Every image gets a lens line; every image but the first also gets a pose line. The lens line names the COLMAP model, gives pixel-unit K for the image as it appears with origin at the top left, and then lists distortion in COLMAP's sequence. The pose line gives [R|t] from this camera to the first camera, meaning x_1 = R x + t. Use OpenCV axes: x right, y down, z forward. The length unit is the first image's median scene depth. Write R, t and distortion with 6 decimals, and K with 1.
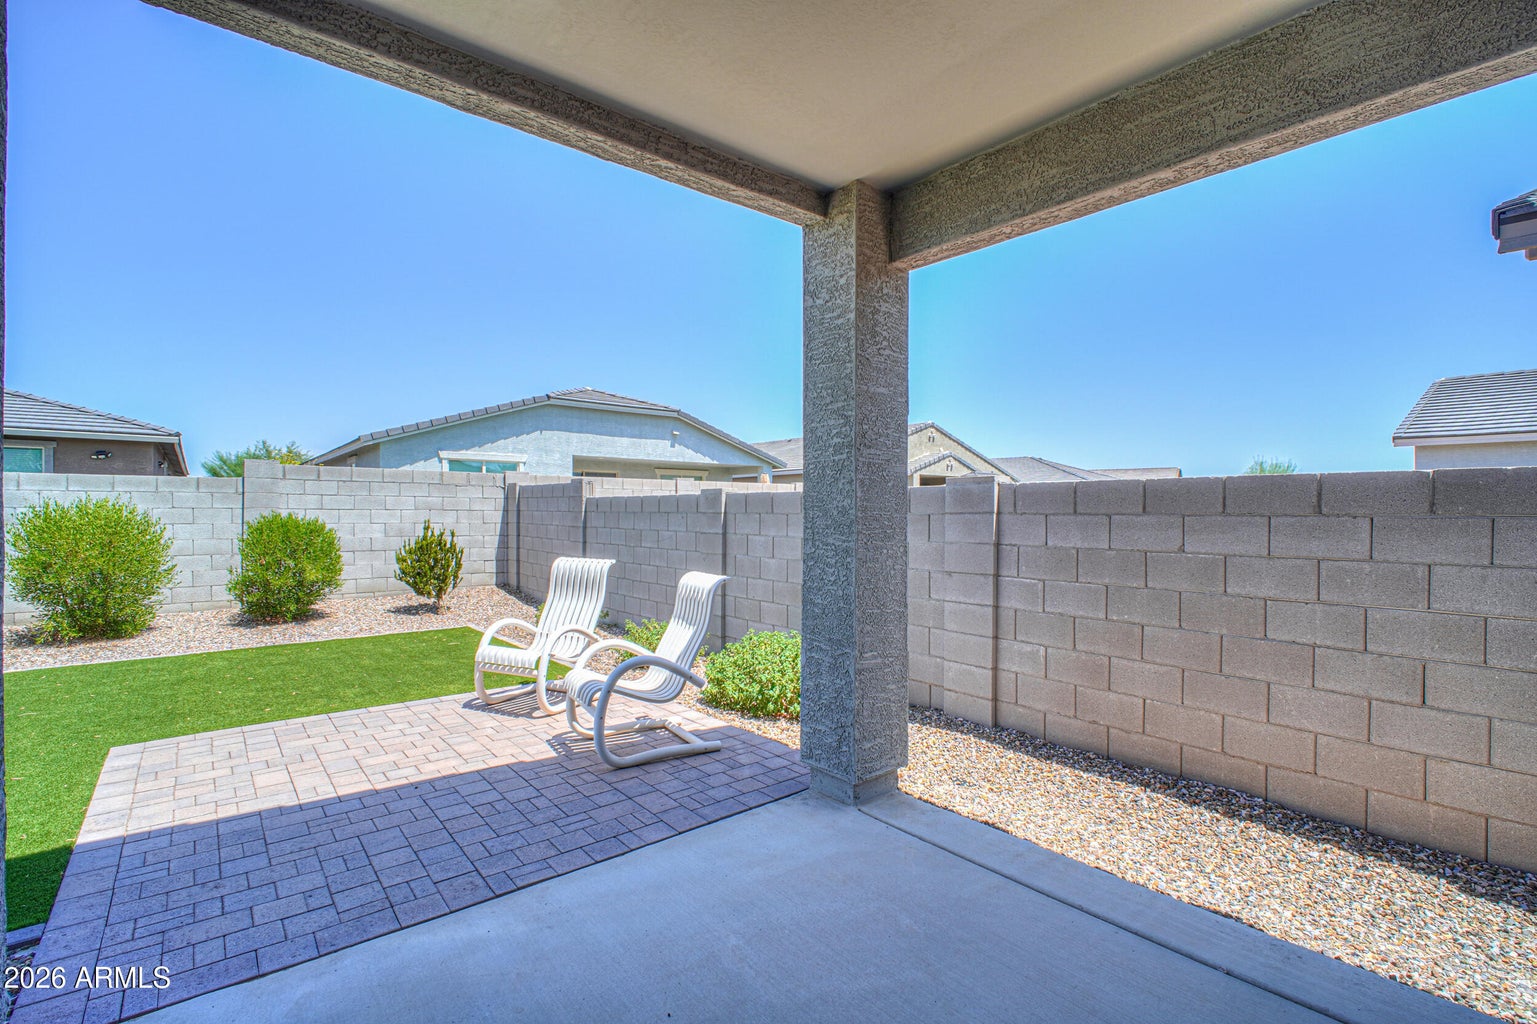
lens RADIAL K [[704.0, 0, 771.8], [0, 704.0, 513.2], [0, 0, 1]] dist [-0.006461, -0.003093]
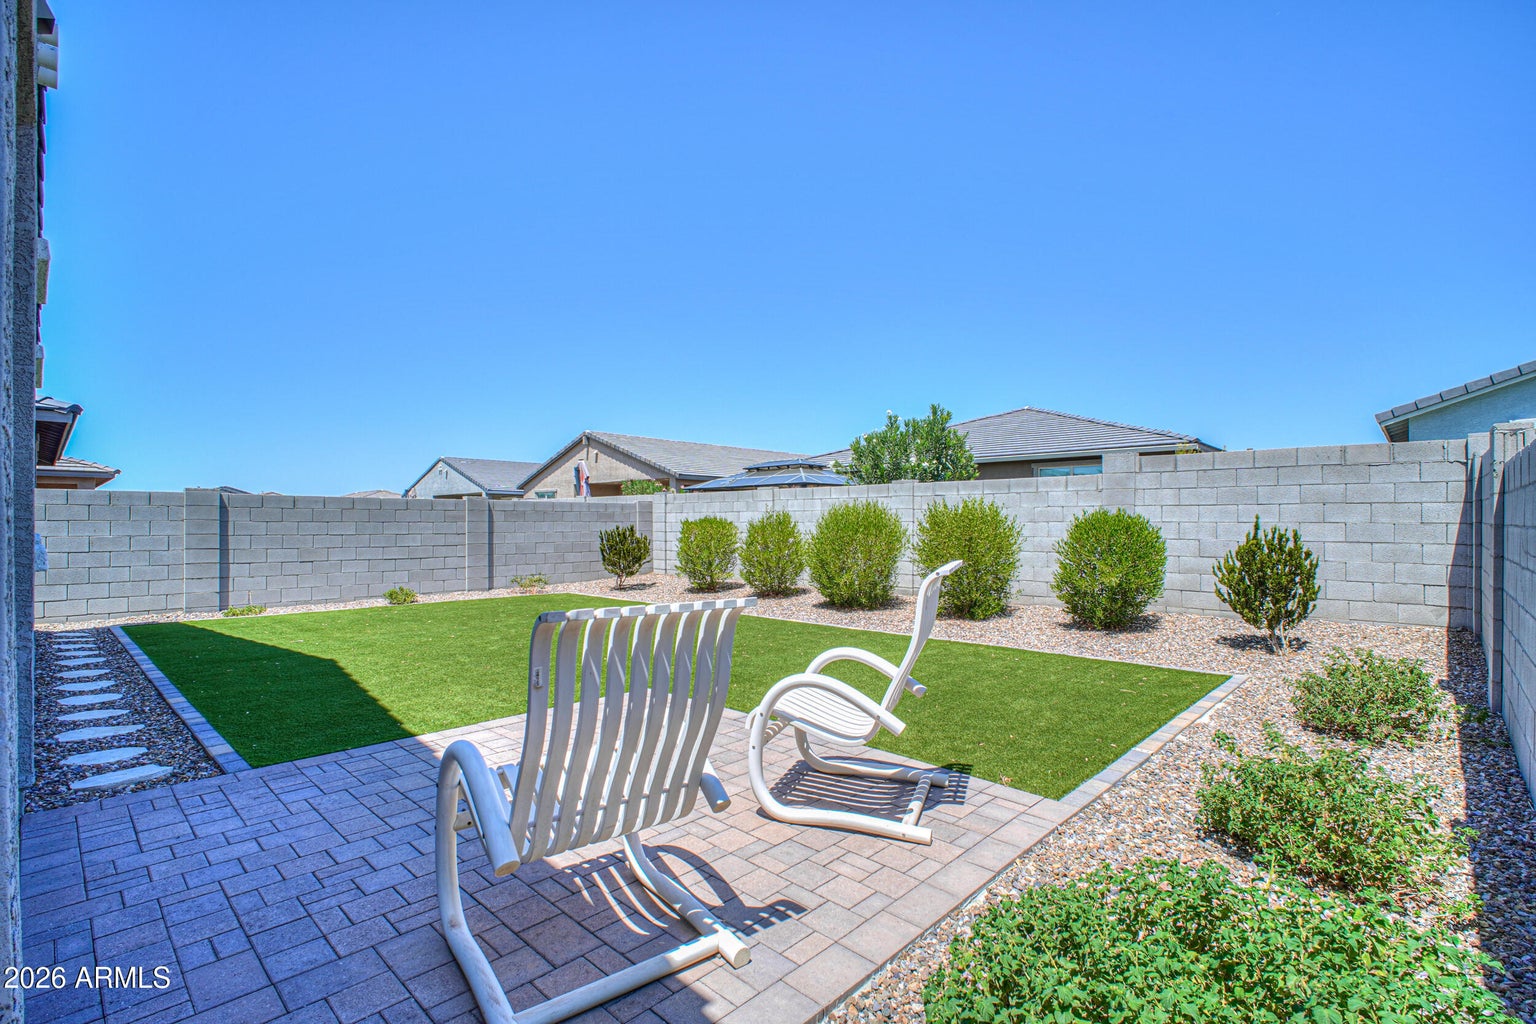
lens RADIAL K [[703.5, 0, 825.4], [0, 703.5, 525.6], [0, 0, 1]] dist [-0.006461, -0.003093]
pose [[0.149105, -0.000589, -0.988821, 0.070328], [-0.002049, 0.999997, -0.000904, 0.010866], [0.988819, 0.002161, 0.149104, 0.246335]]
